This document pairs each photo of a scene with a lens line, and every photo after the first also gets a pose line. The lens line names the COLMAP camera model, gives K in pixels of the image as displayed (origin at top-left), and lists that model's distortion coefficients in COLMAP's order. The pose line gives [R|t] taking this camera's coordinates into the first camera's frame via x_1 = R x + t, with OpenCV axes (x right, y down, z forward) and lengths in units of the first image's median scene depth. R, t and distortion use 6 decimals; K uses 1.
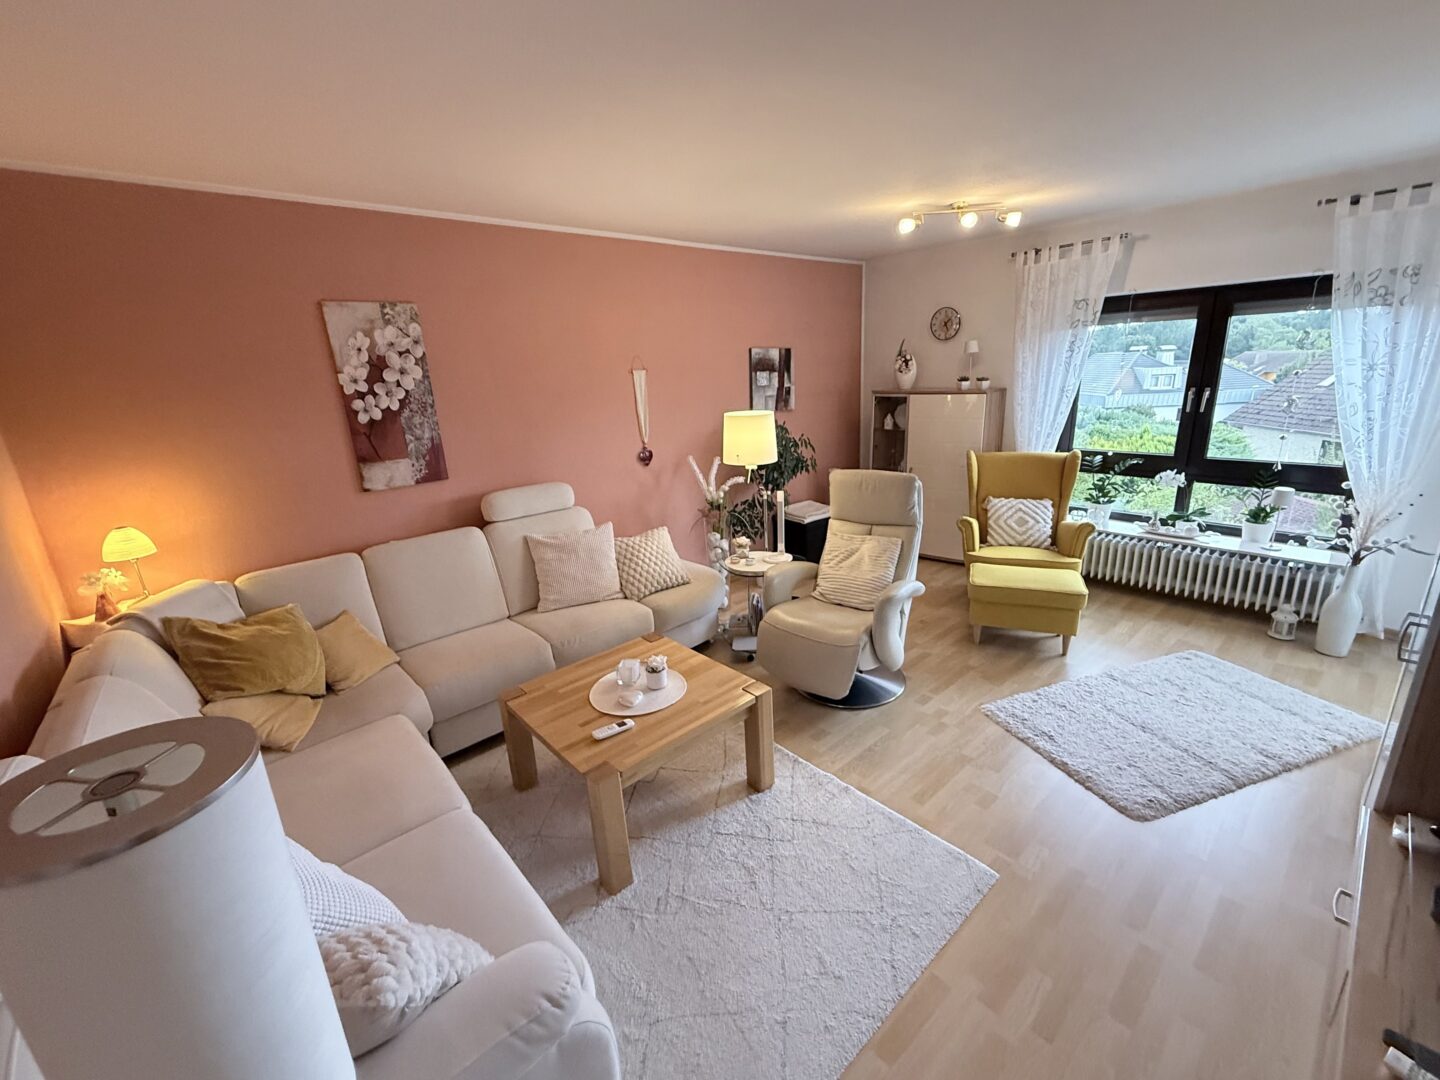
lens RADIAL K [[599.5, 0, 720.0], [0, 599.5, 540.0], [0, 0, 1]] dist [-0.001342, 0.000087]
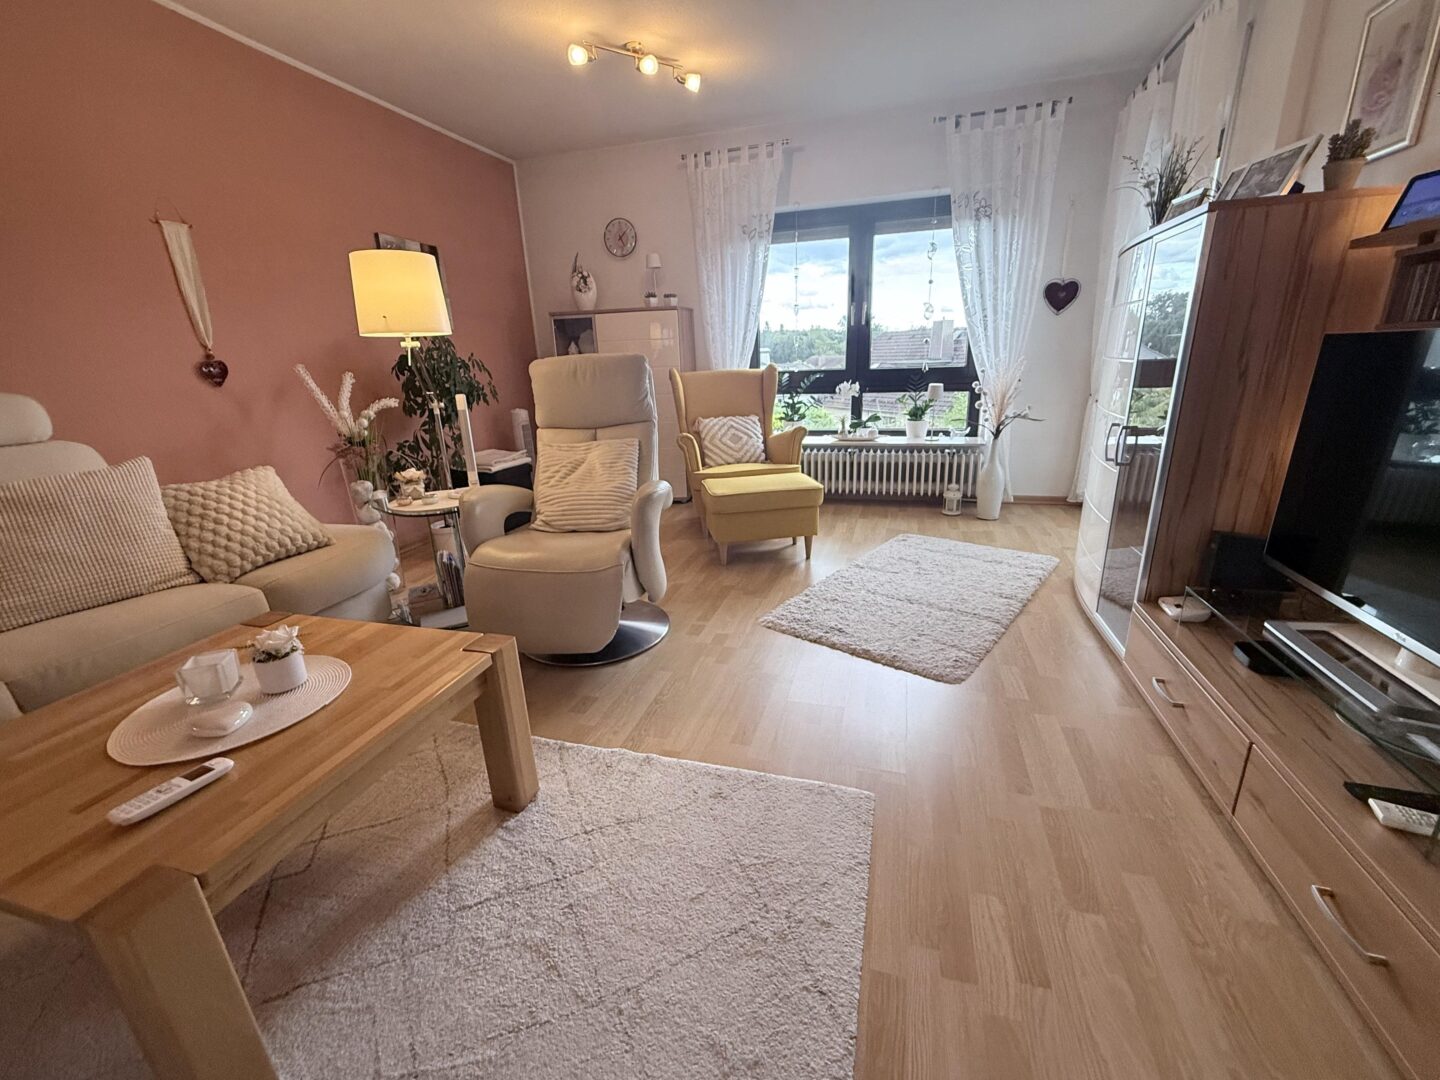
lens RADIAL K [[595.7, 0, 720.0], [0, 595.7, 540.0], [0, 0, 1]] dist [0.001480, 0.000430]
pose [[0.849470, -0.143349, 0.507791, -0.020556], [0.146394, 0.988635, 0.034193, 0.109777], [-0.506922, 0.045292, 0.860801, 0.253567]]
